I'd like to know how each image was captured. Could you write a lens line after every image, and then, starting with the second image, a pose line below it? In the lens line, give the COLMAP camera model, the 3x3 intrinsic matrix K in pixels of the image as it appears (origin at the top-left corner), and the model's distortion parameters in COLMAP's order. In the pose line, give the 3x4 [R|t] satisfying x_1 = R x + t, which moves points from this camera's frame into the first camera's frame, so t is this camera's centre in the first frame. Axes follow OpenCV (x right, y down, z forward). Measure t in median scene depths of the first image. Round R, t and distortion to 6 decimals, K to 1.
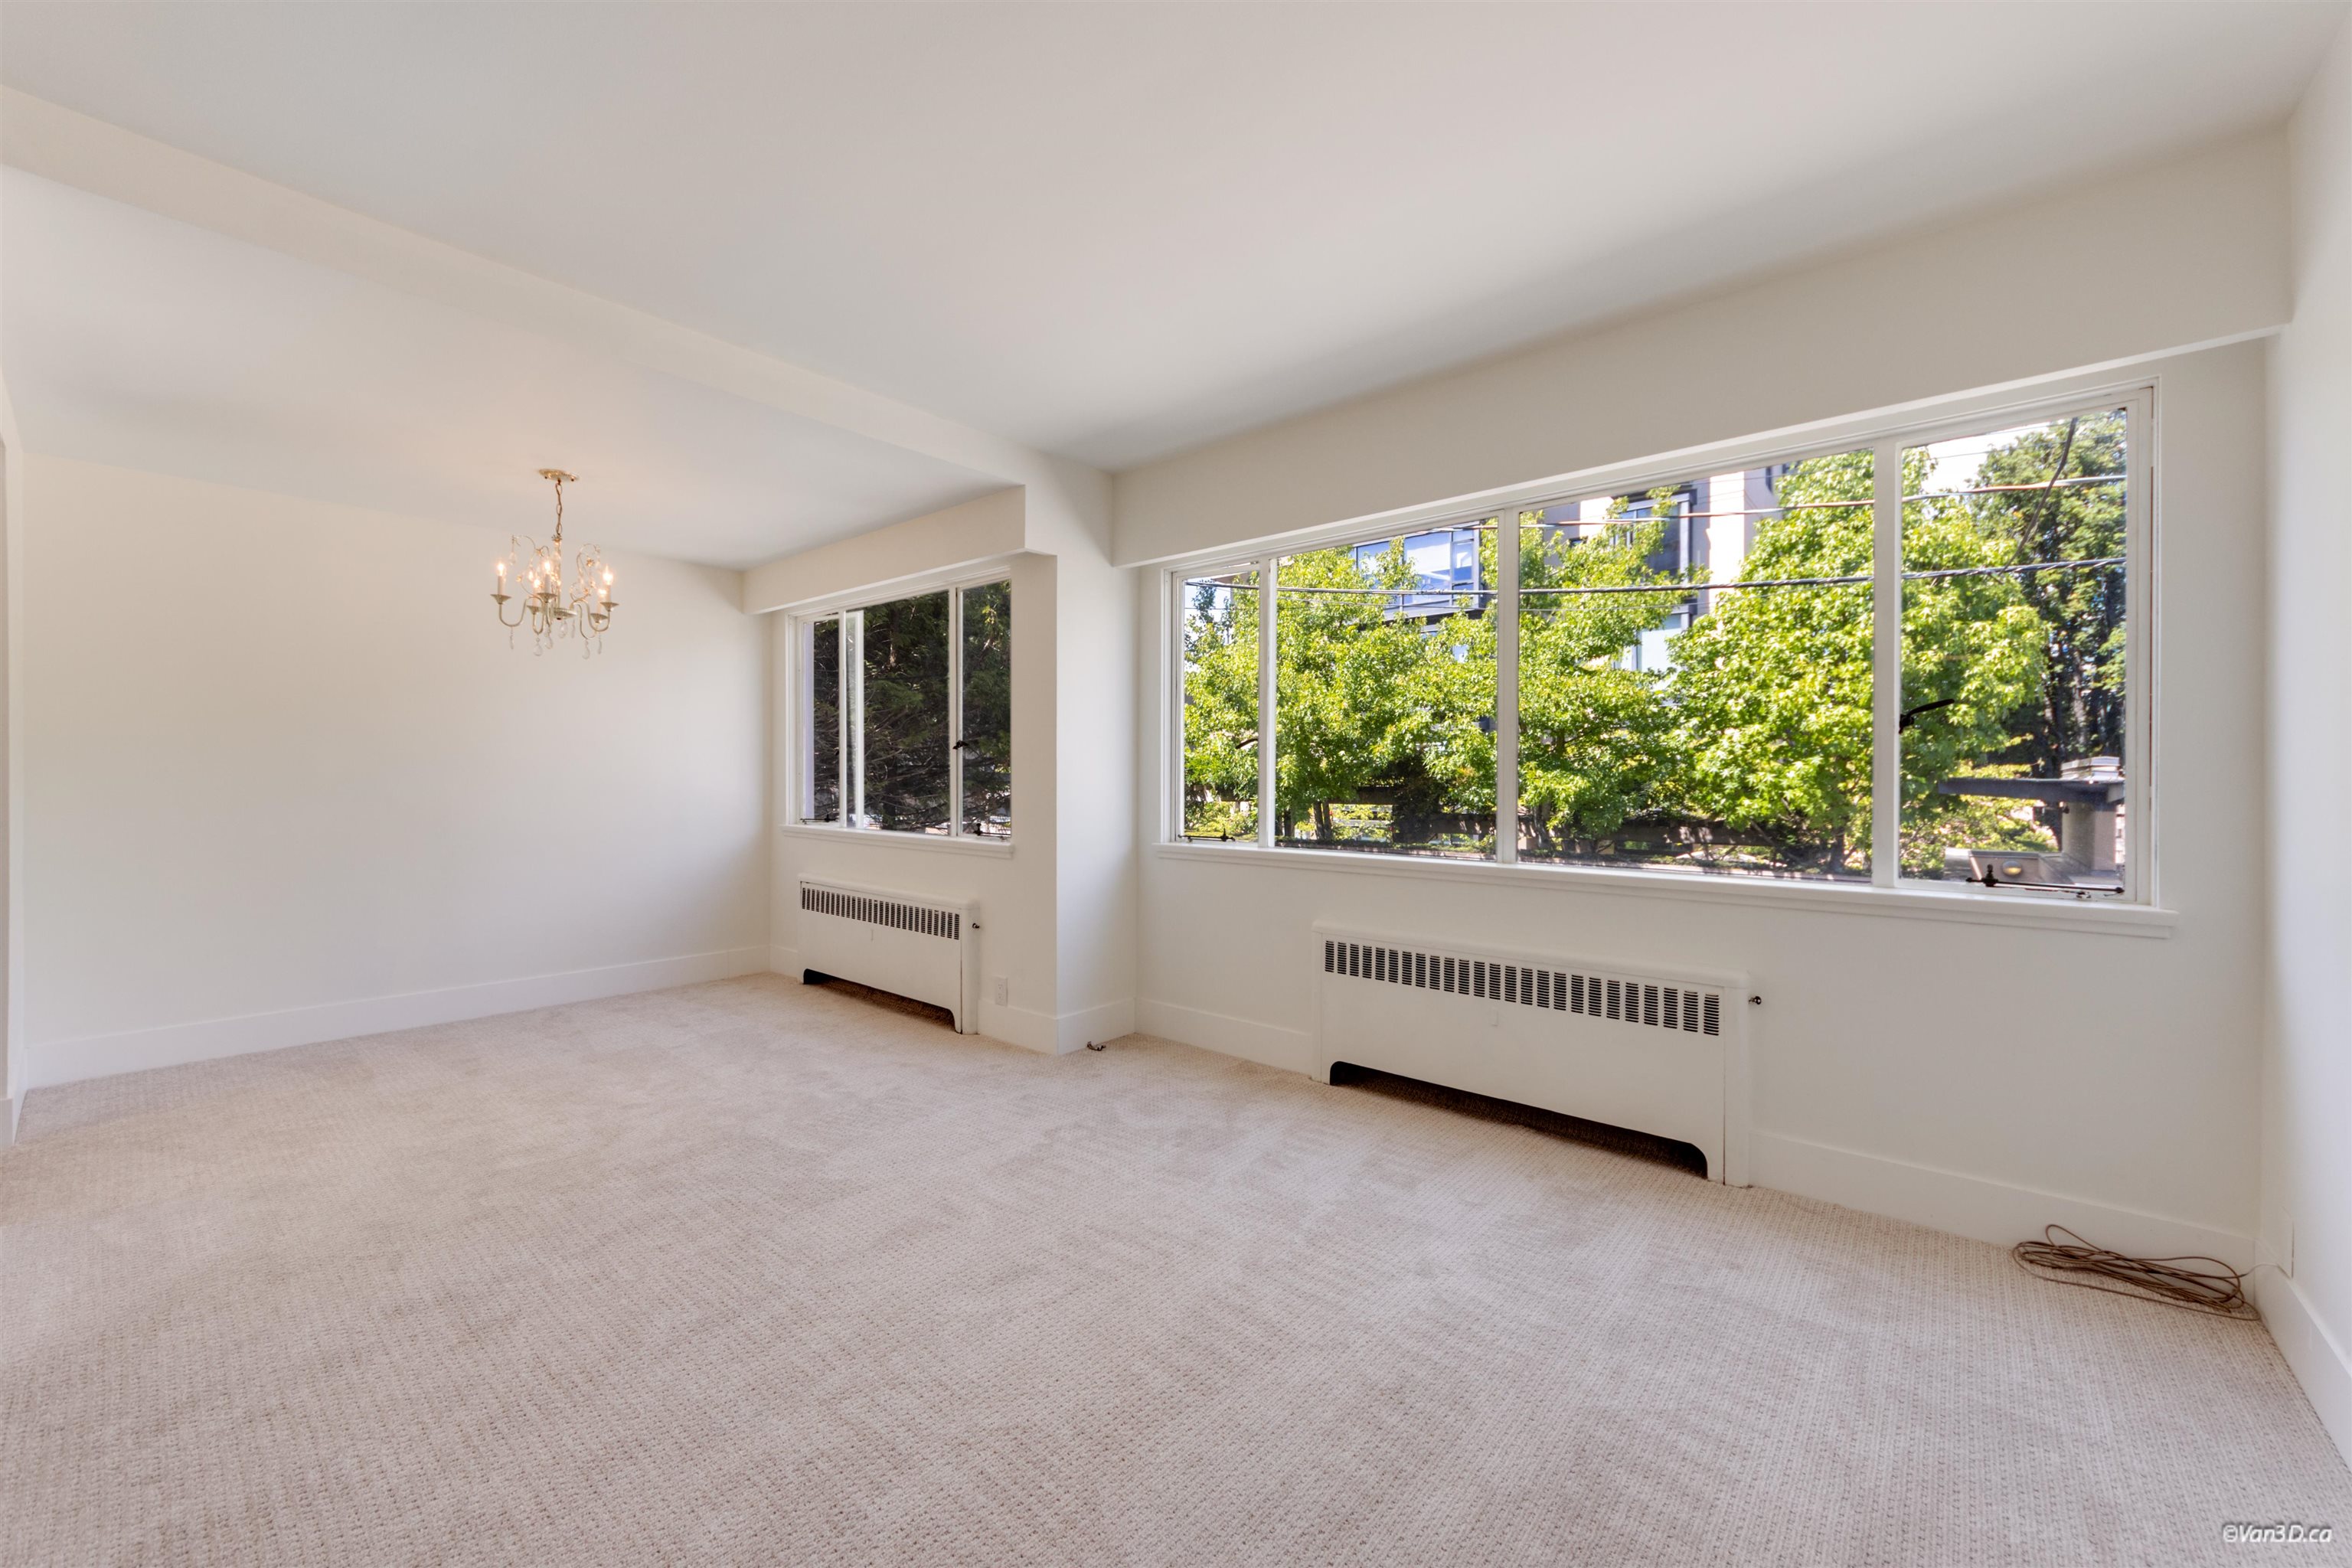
lens RADIAL K [[912.2, 0, 1183.7], [0, 912.2, 777.5], [0, 0, 1]] dist [-0.000967, -0.003438]
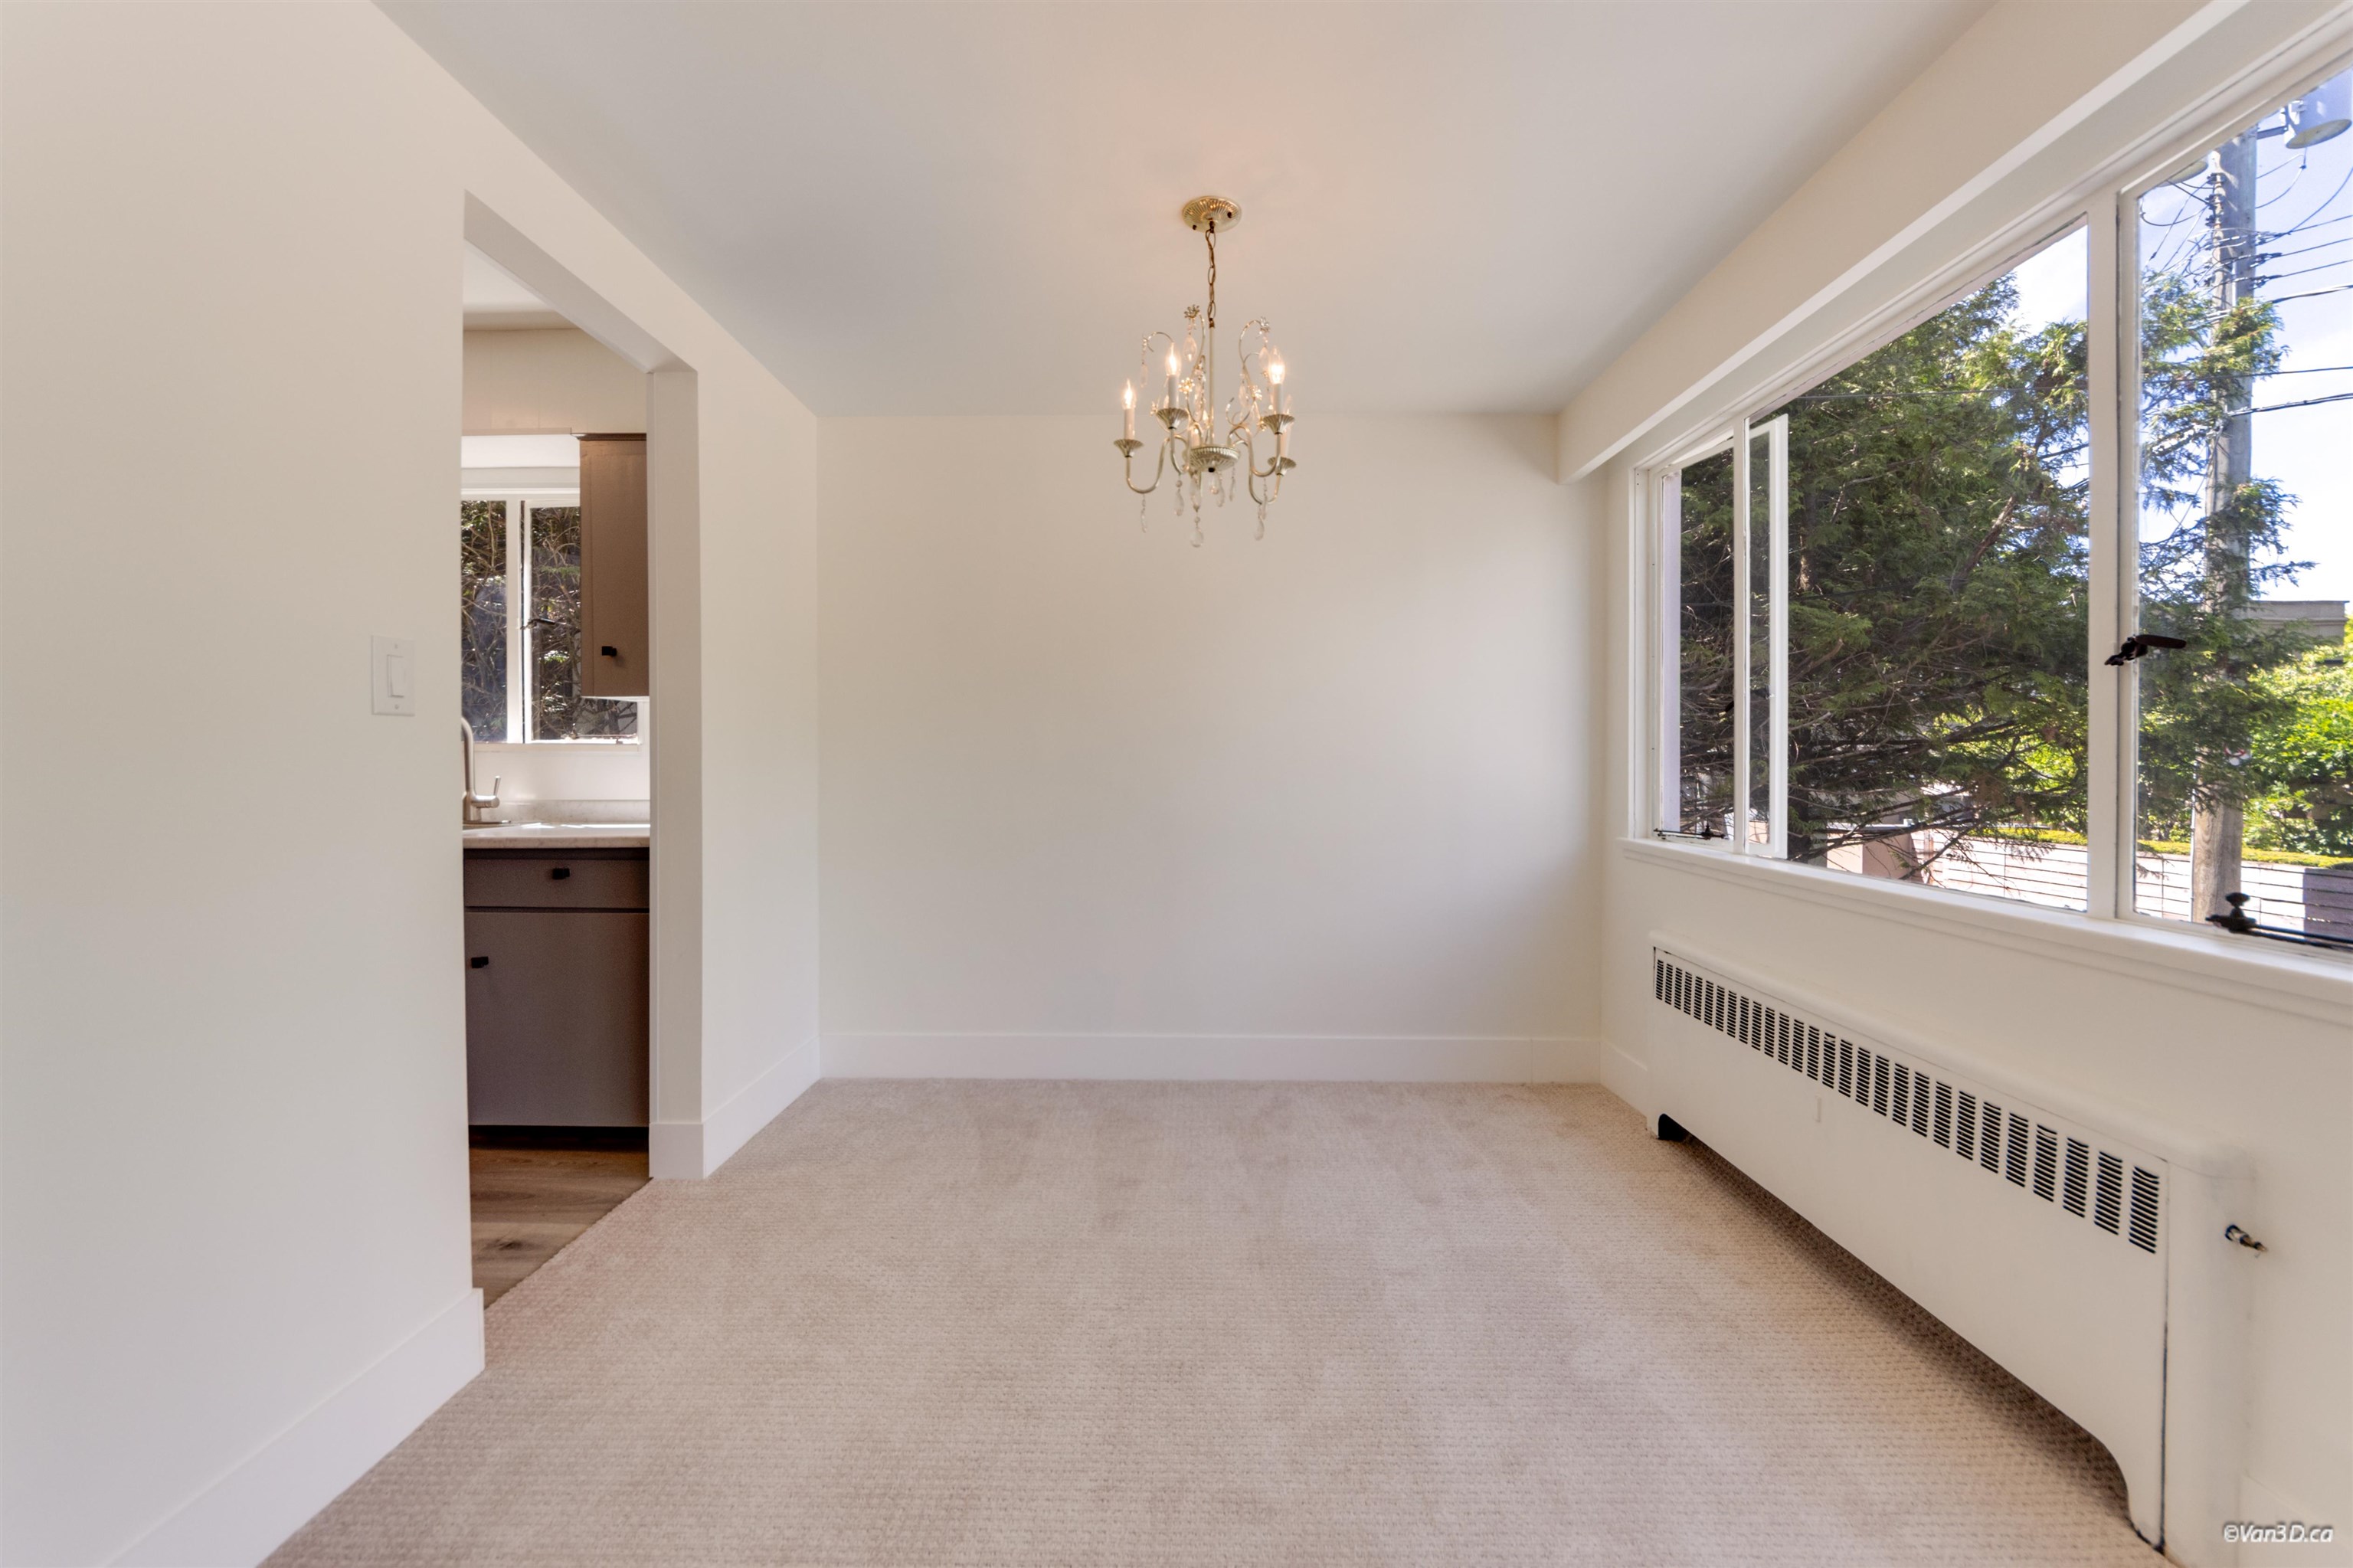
lens RADIAL K [[927.2, 0, 1189.6], [0, 927.2, 767.0], [0, 0, 1]] dist [0.000266, -0.003182]
pose [[0.646278, 0.003638, -0.763094, -0.091204], [-0.001574, 0.999993, 0.003434, 0.003048], [0.763101, -0.001019, 0.646279, 0.221698]]
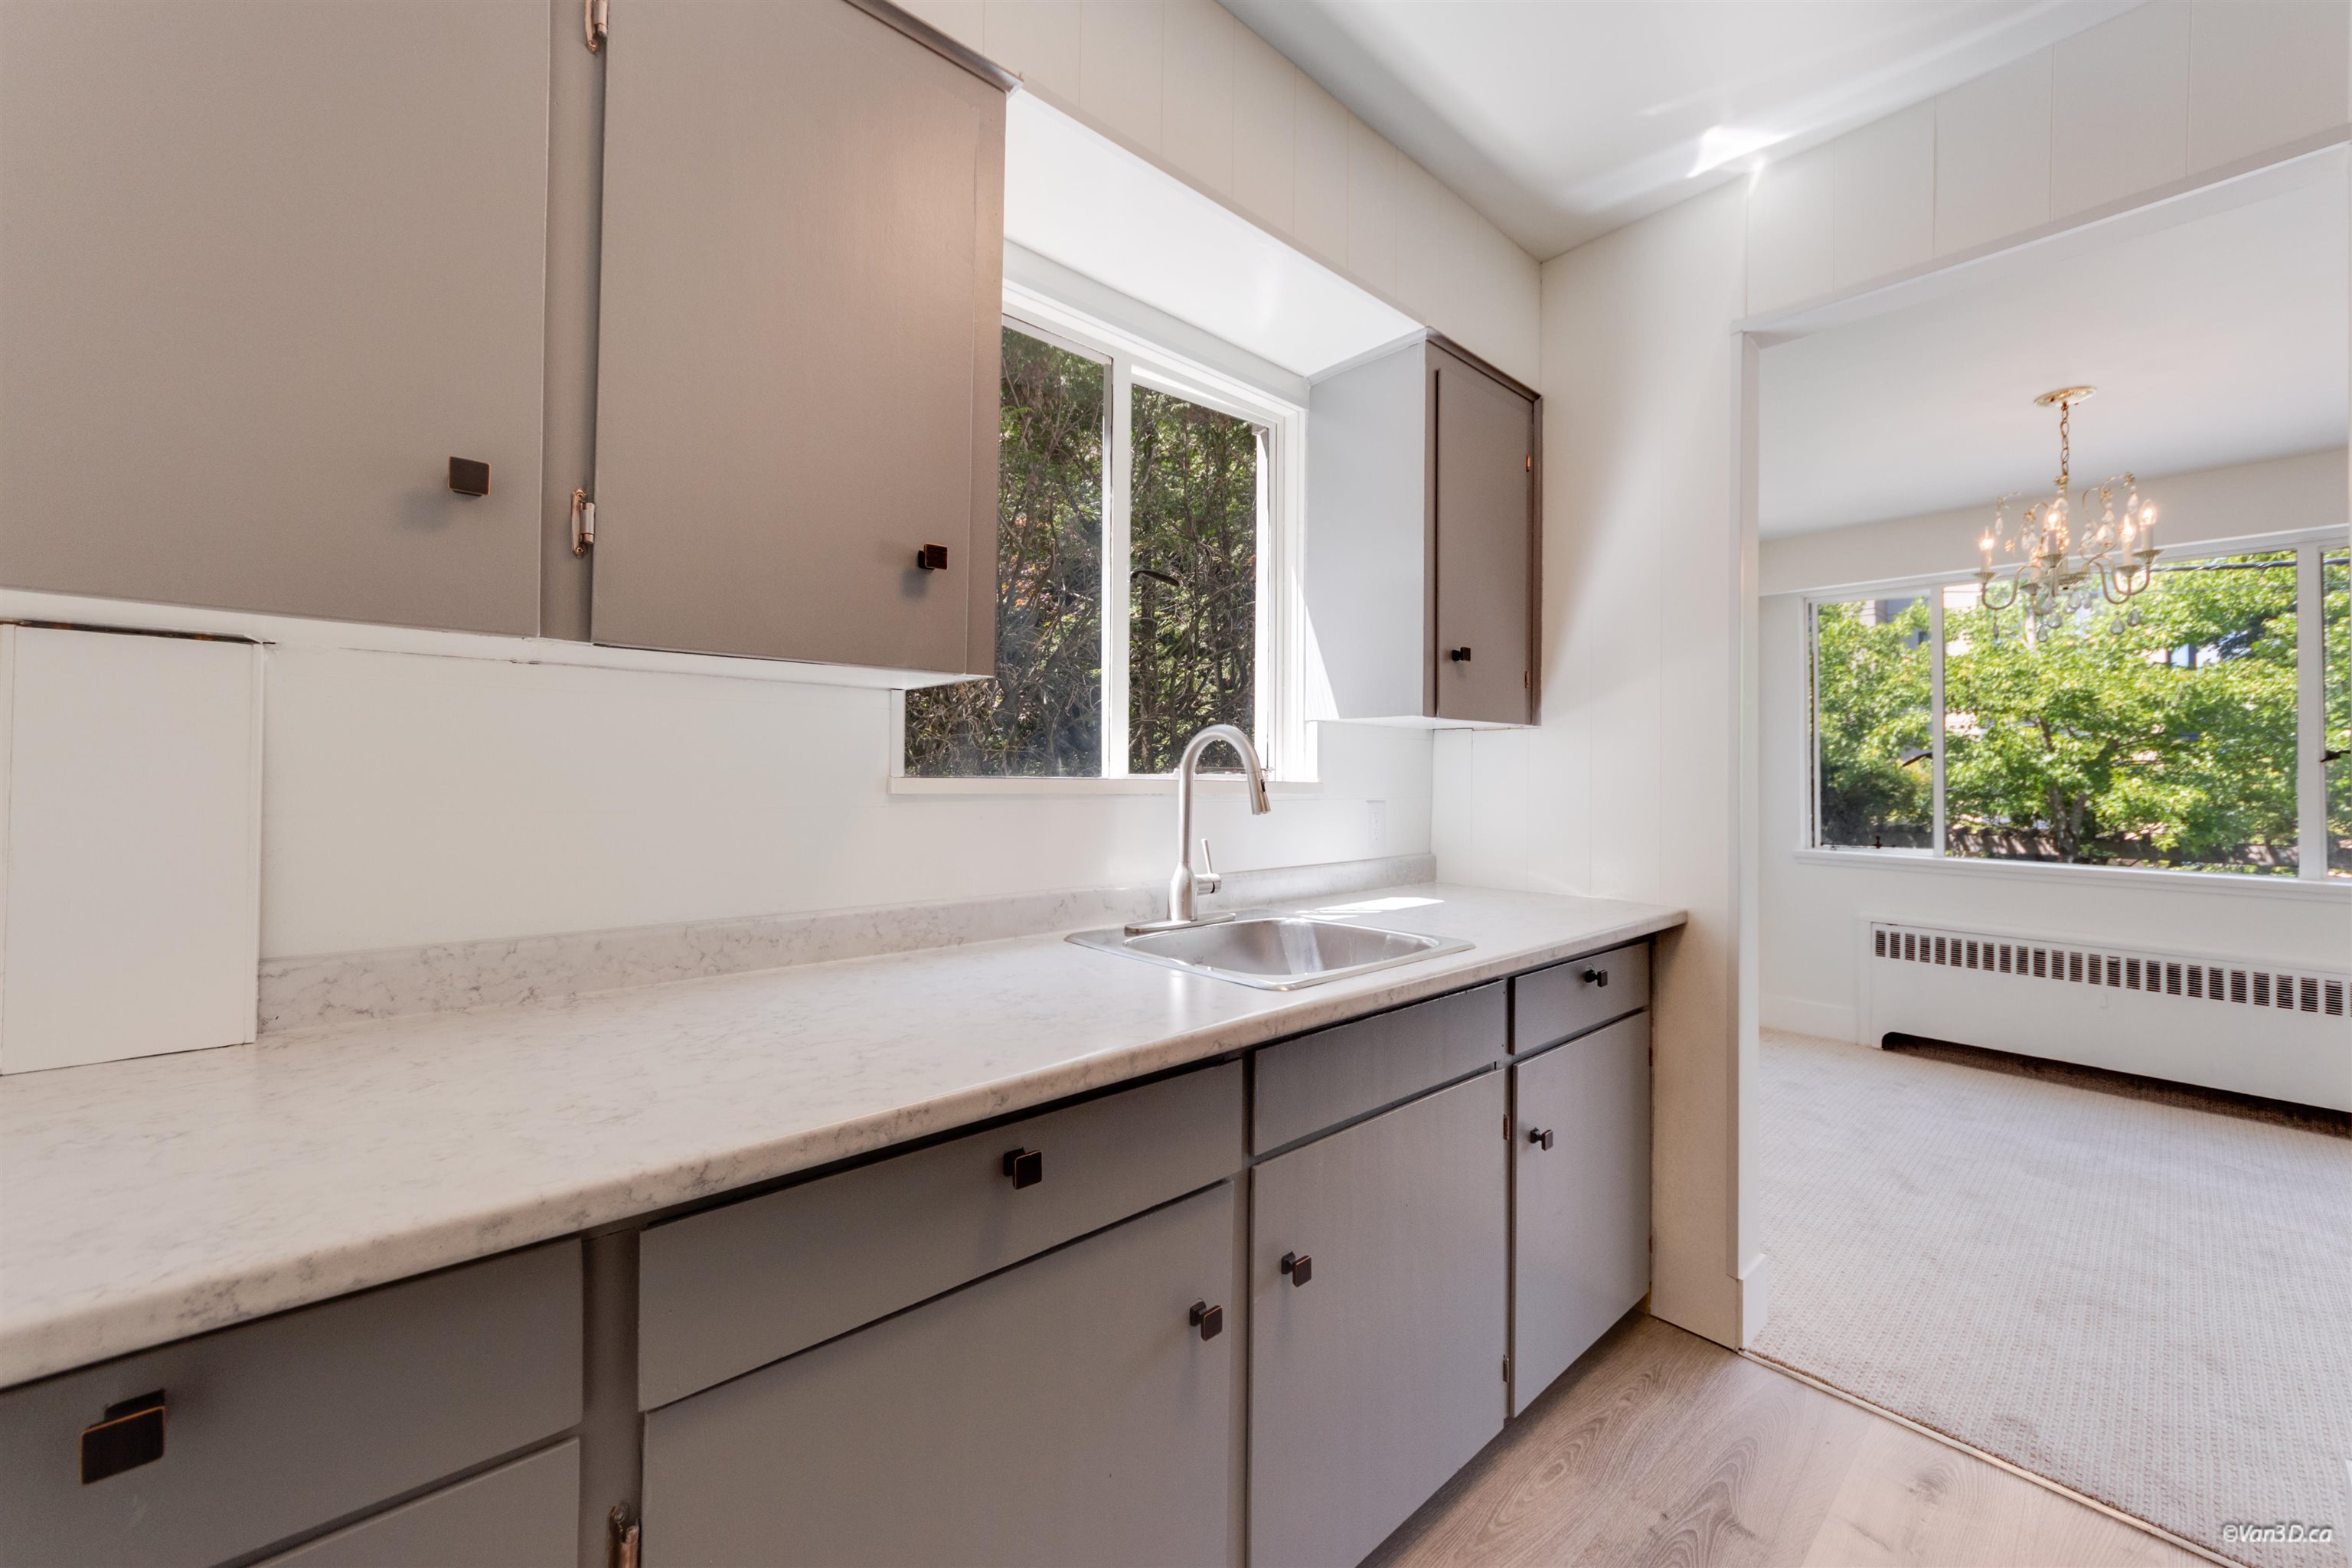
lens RADIAL K [[896.1, 0, 1191.6], [0, 896.1, 752.4], [0, 0, 1]] dist [0.003202, -0.002467]
pose [[0.991545, 0.003297, -0.129724, -0.468098], [-0.006773, 0.999630, -0.026358, -0.005890], [0.129589, 0.027013, 0.991200, 0.065285]]
